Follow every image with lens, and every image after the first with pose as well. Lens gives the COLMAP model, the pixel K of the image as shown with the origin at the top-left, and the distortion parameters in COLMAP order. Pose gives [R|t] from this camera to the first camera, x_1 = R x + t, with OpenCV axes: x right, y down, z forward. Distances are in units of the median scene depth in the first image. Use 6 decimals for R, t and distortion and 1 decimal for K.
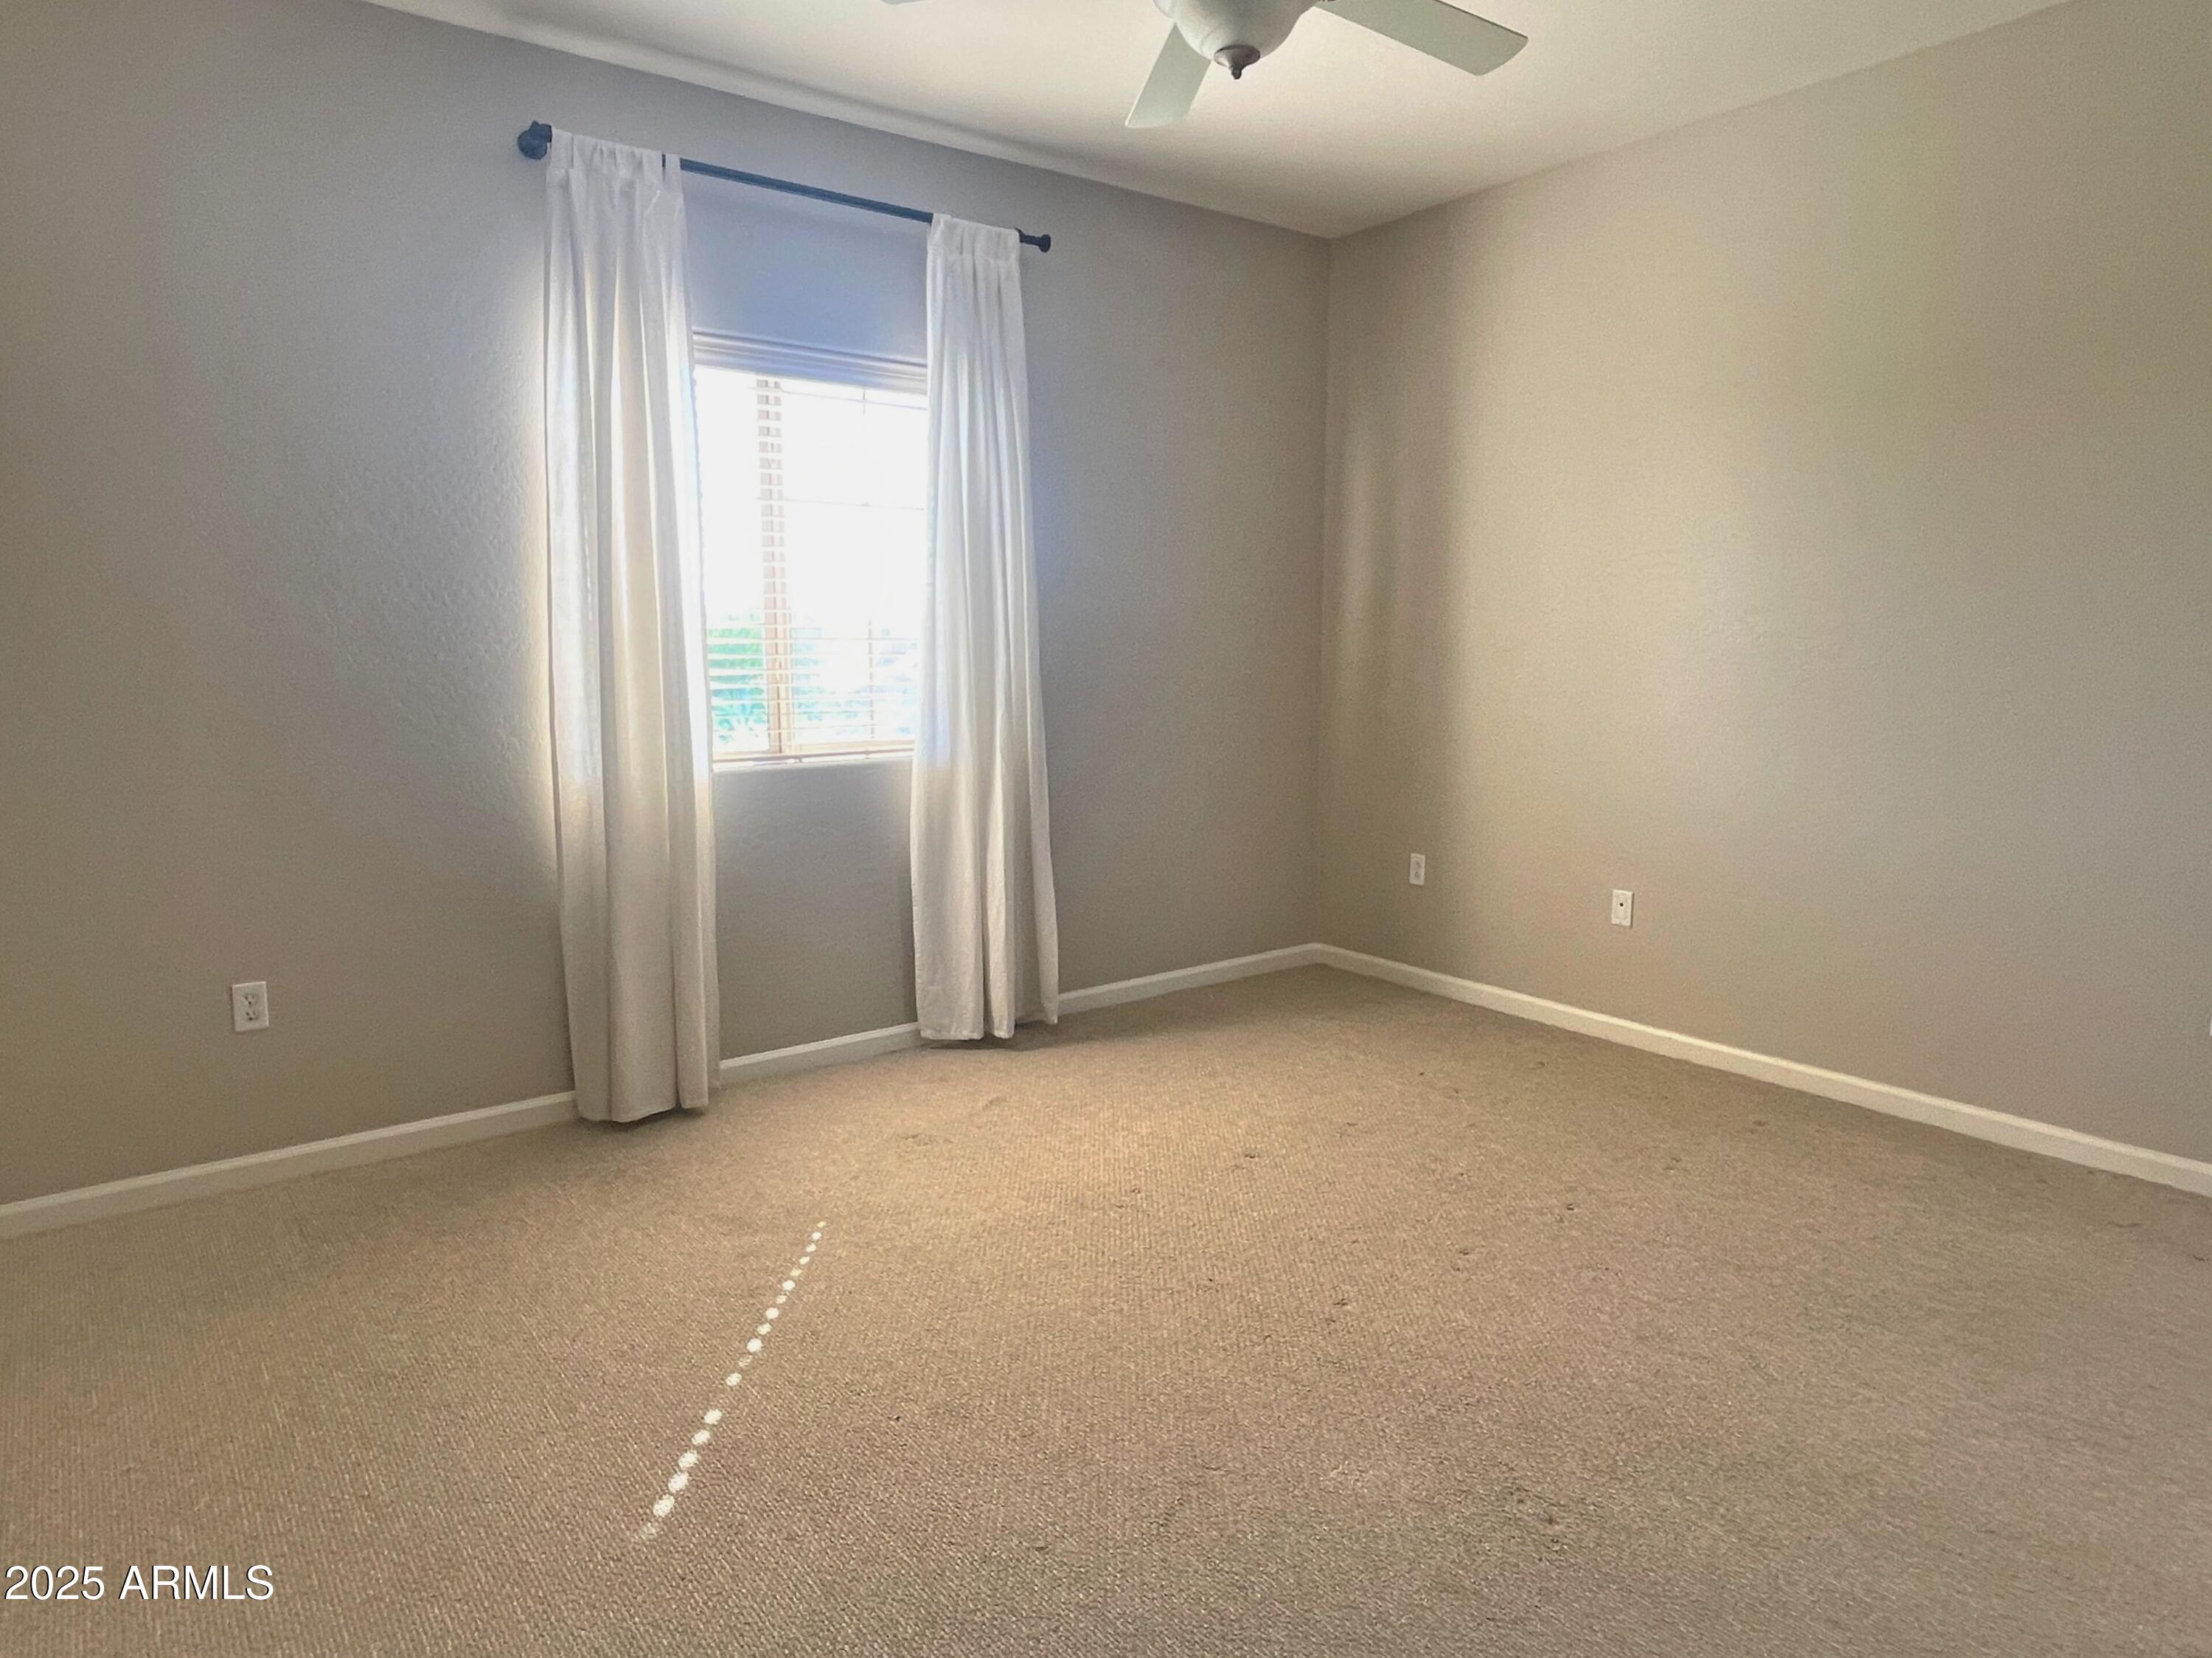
lens RADIAL K [[1363.1, 0, 1106.0], [0, 1363.1, 829.0], [0, 0, 1]] dist [0.019442, -0.000735]
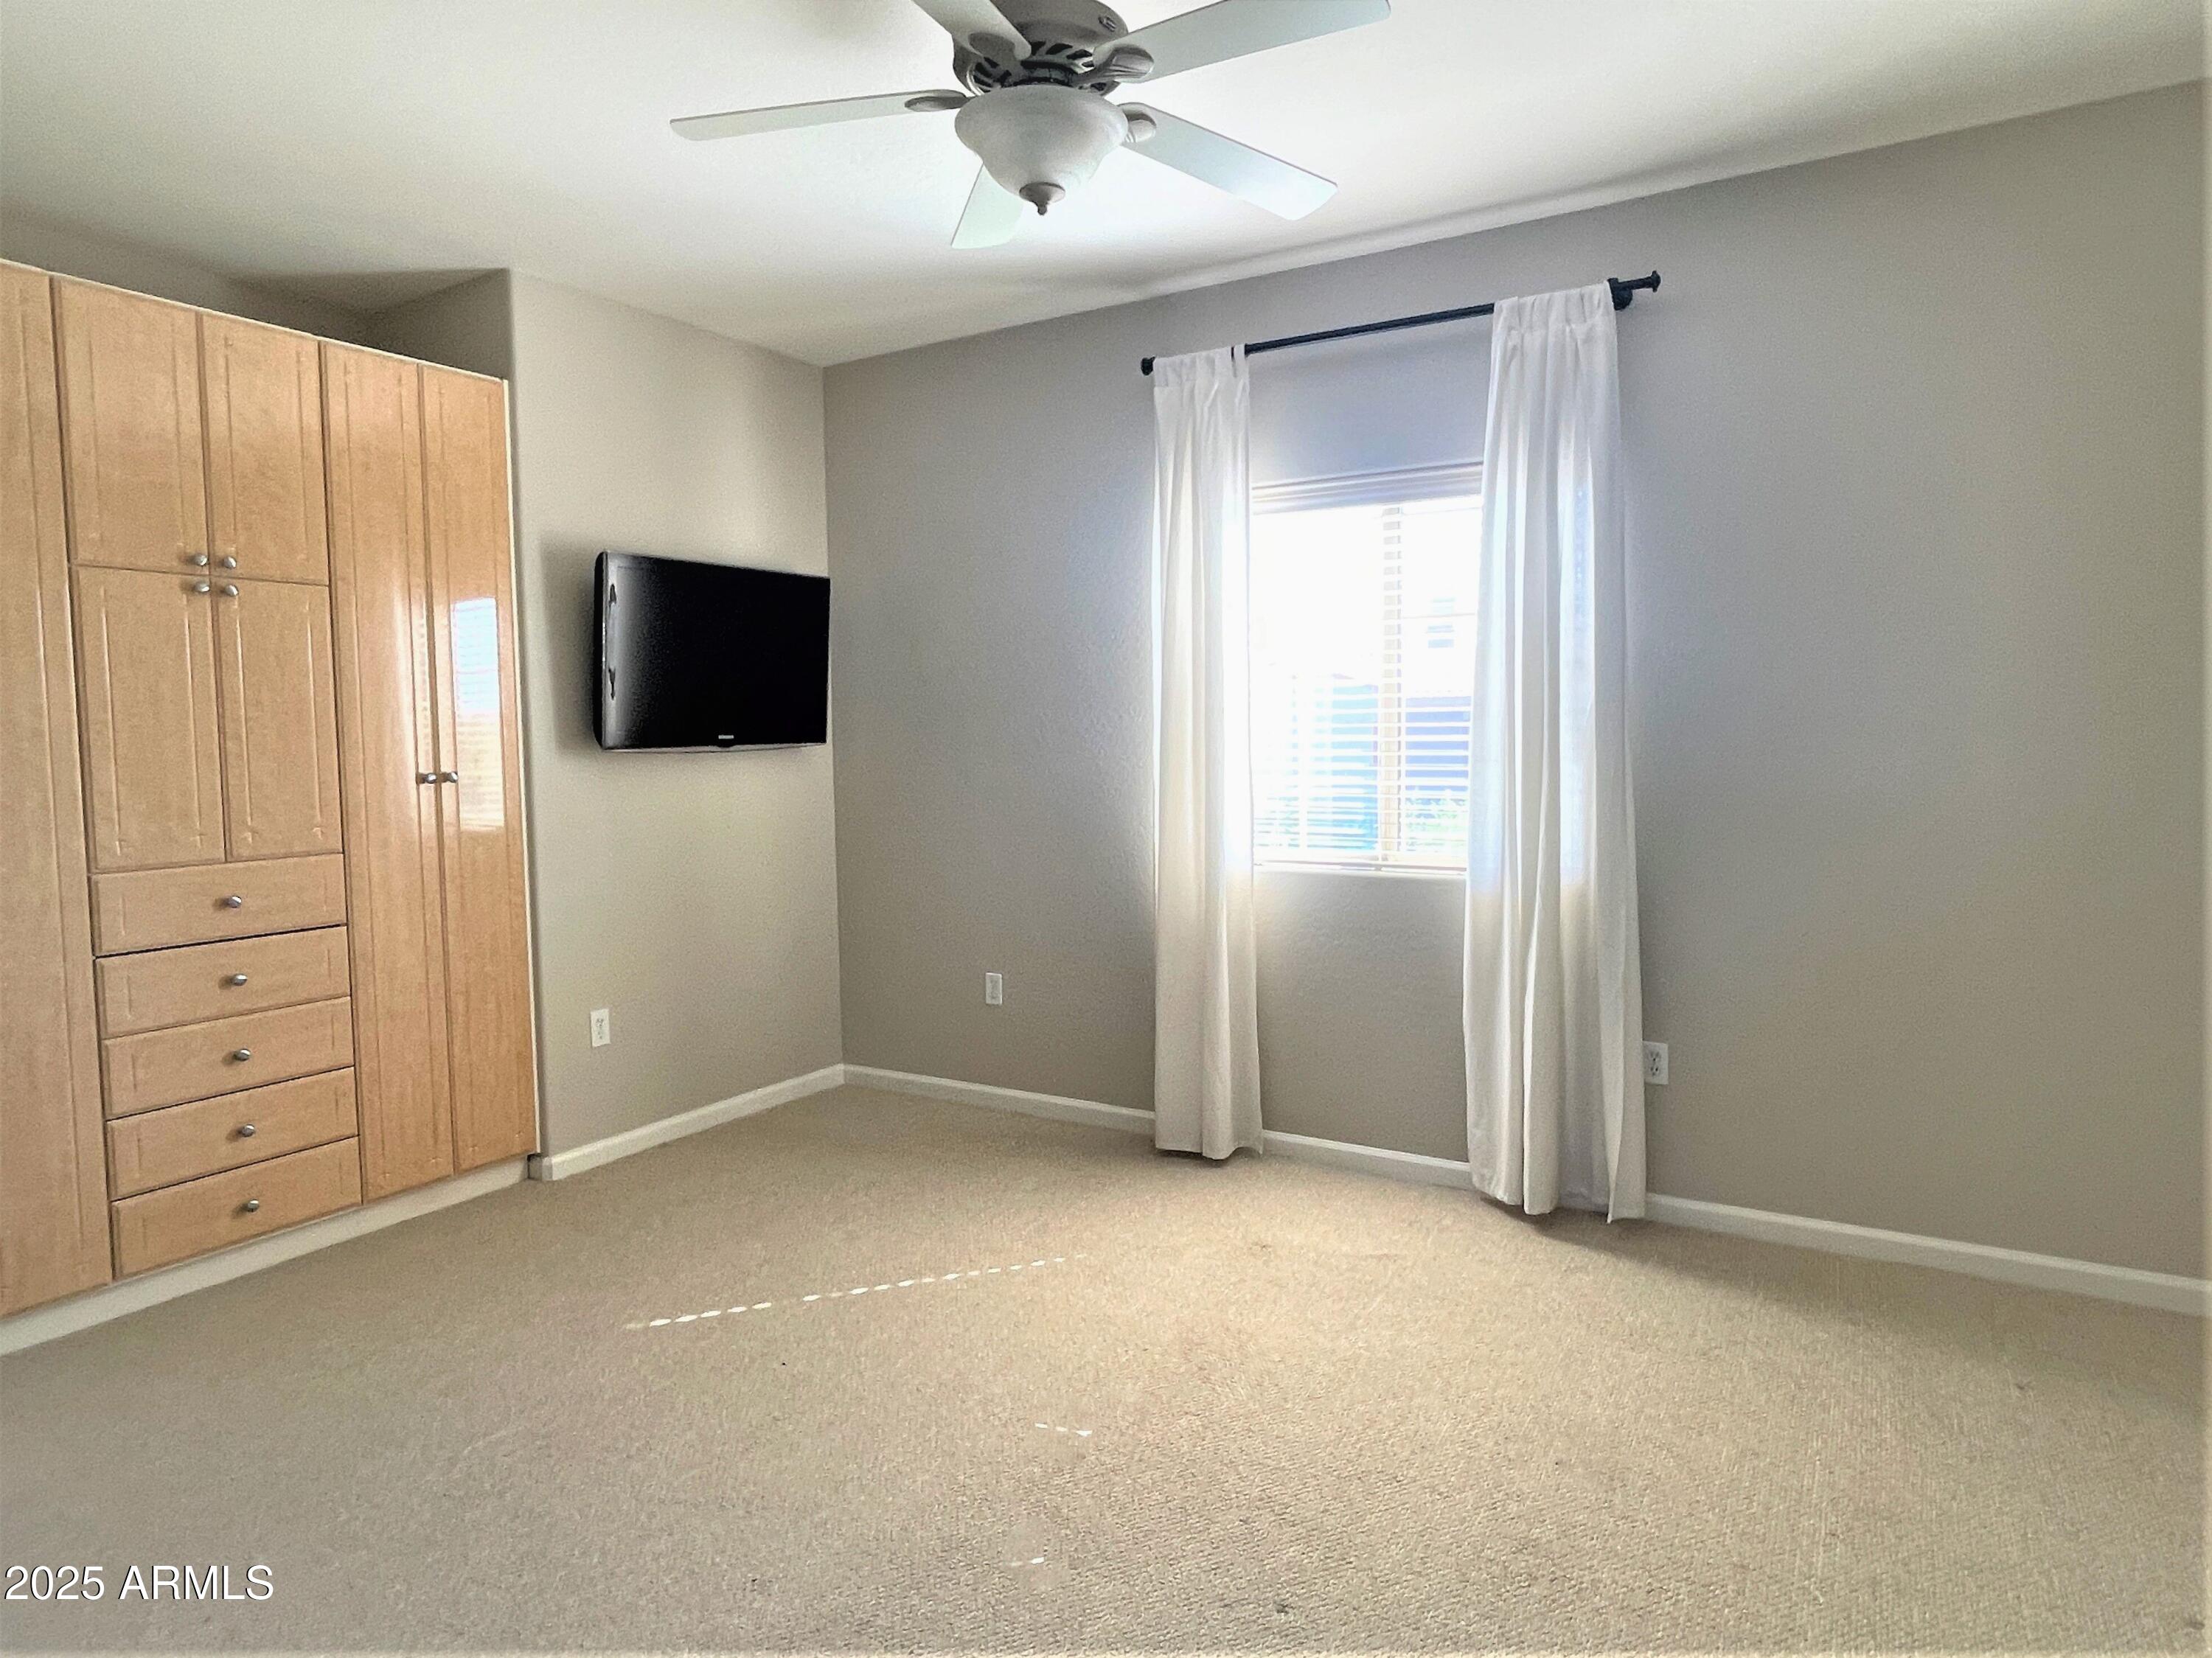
lens RADIAL K [[1332.1, 0, 1098.4], [0, 1332.1, 813.4], [0, 0, 1]] dist [0.000112, -0.003002]
pose [[0.356943, 0.057699, -0.932343, 0.645007], [-0.121157, 0.992519, 0.015039, -0.082325], [0.926236, 0.107592, 0.361263, 0.454328]]
